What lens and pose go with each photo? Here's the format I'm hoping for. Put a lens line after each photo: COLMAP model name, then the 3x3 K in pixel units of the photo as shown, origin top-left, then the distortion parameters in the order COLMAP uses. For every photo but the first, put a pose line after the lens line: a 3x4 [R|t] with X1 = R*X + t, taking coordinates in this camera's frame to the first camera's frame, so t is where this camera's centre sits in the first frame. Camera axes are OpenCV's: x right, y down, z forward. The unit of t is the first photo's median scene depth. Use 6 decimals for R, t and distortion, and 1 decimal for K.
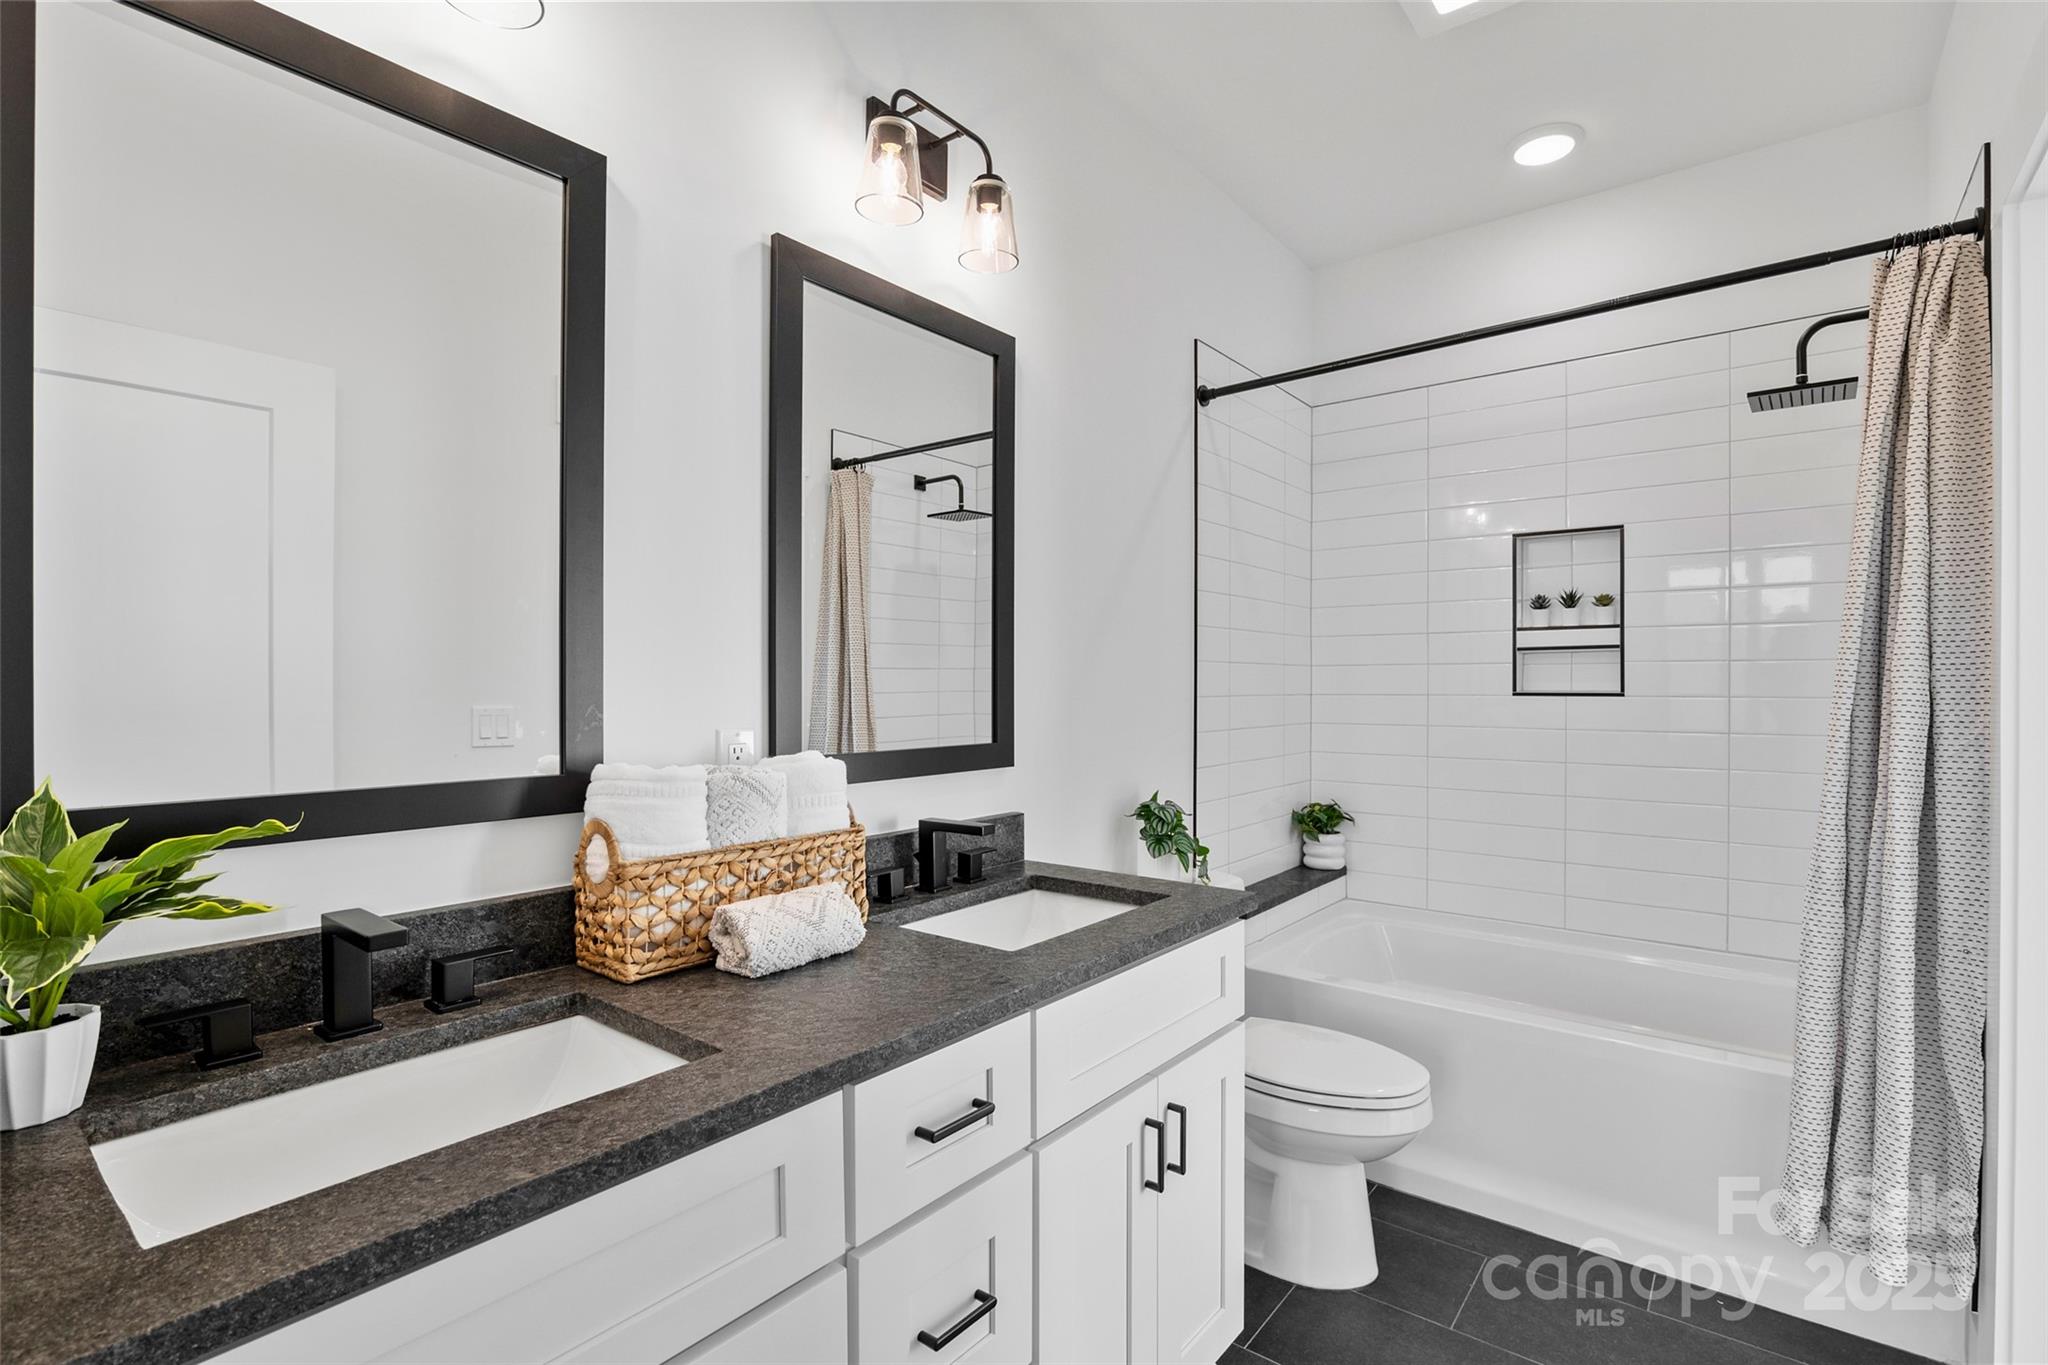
lens RADIAL K [[953.8, 0, 1035.1], [0, 953.8, 689.8], [0, 0, 1]] dist [-0.015842, 0.000230]
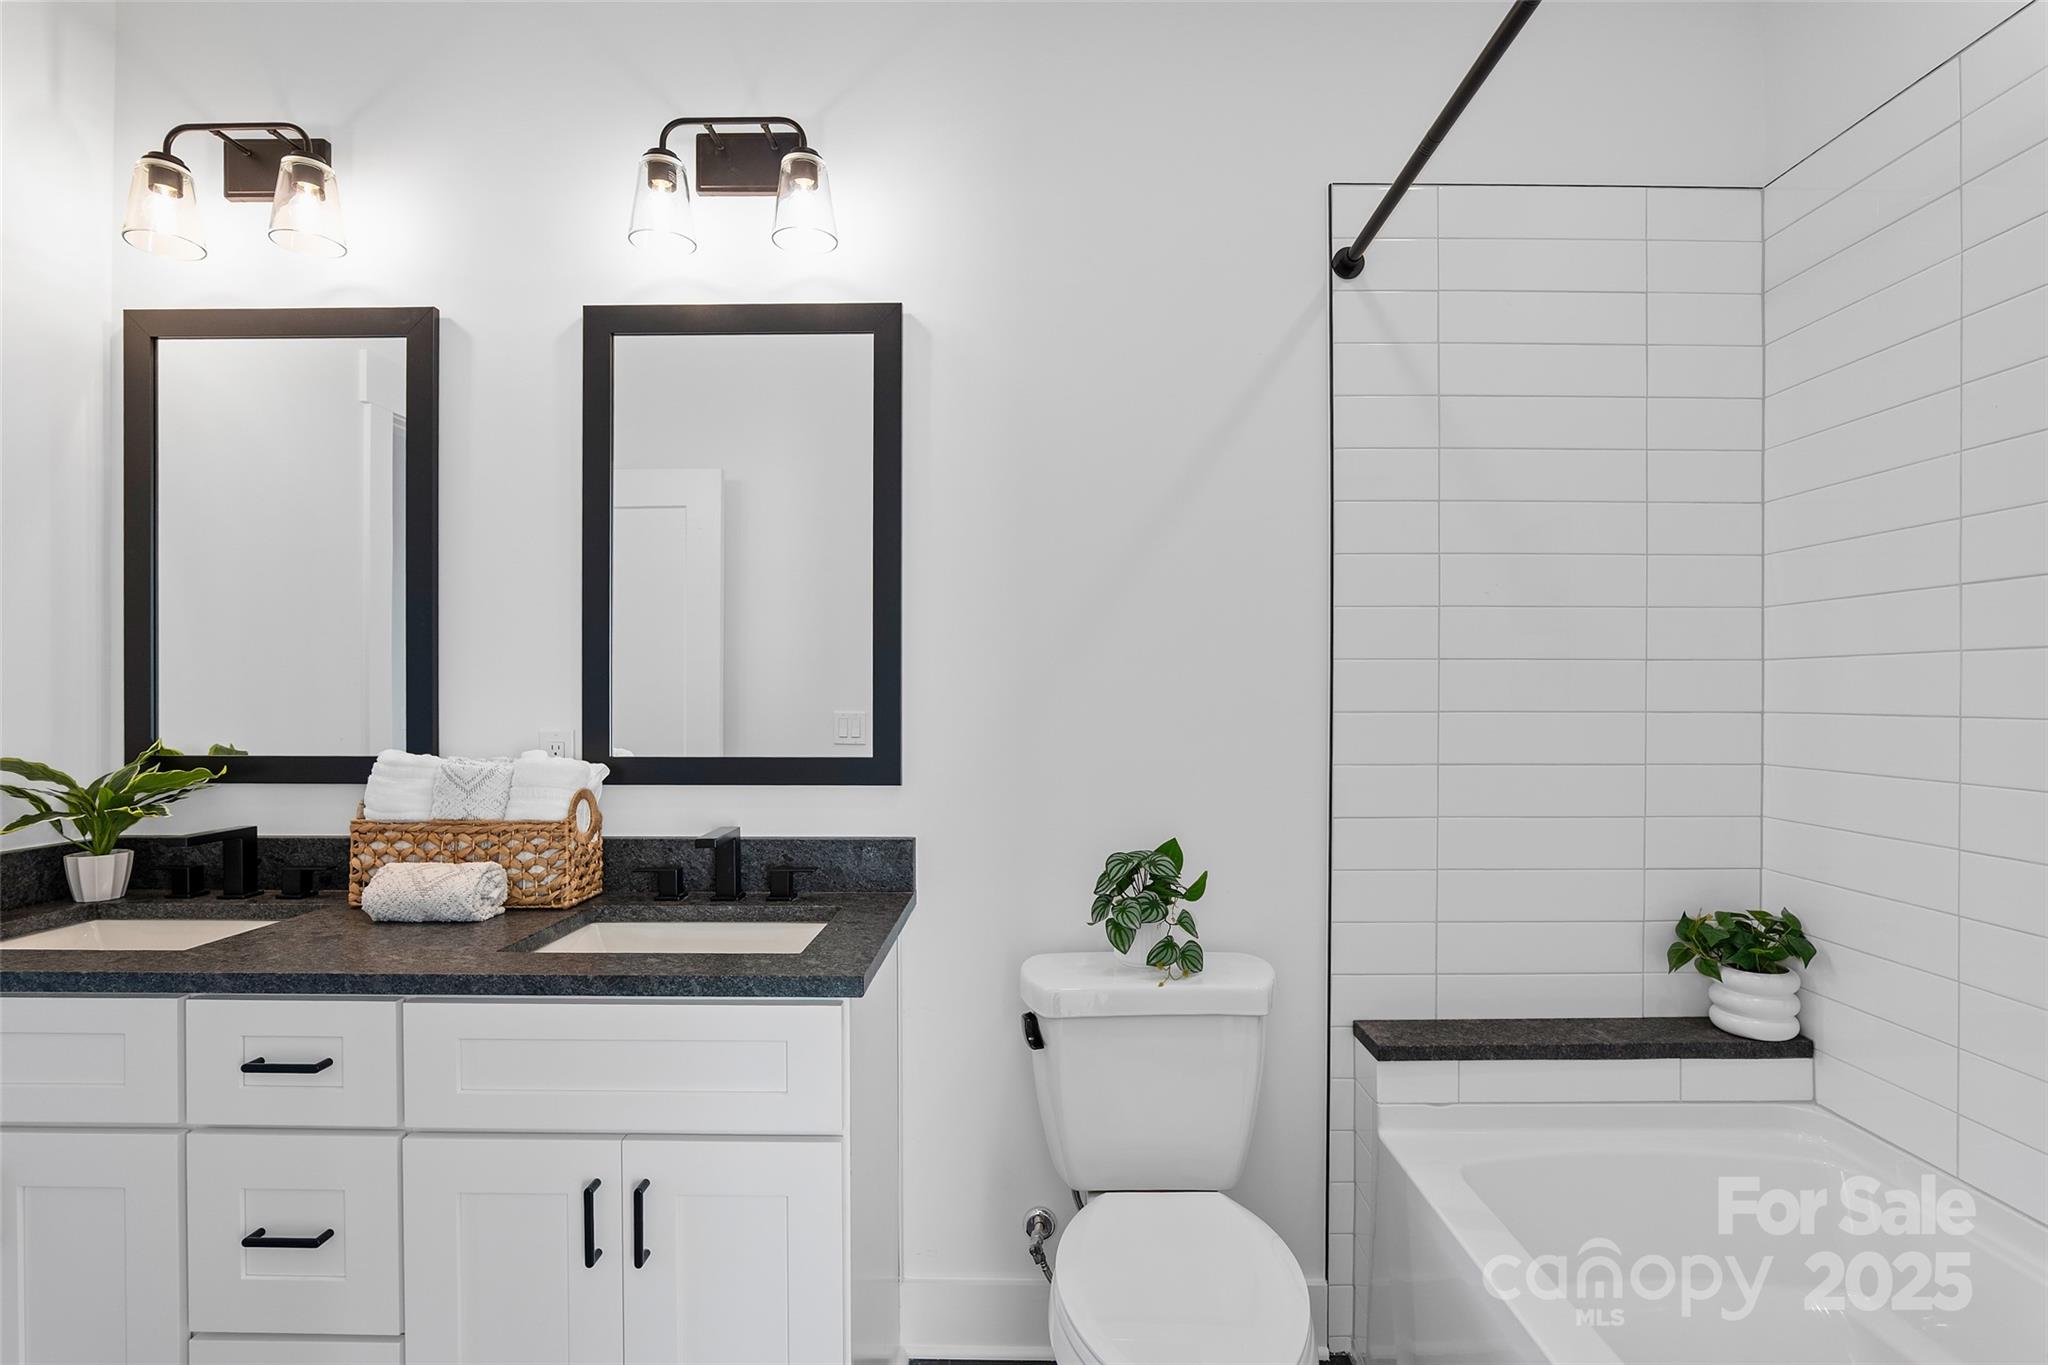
lens RADIAL K [[950.6, 0, 1032.4], [0, 950.6, 702.0], [0, 0, 1]] dist [-0.017996, 0.000831]
pose [[0.616619, 0.003766, -0.787253, 0.949904], [-0.004738, 0.999988, 0.001073, 0.002014], [0.787248, 0.003069, 0.616629, 0.696887]]
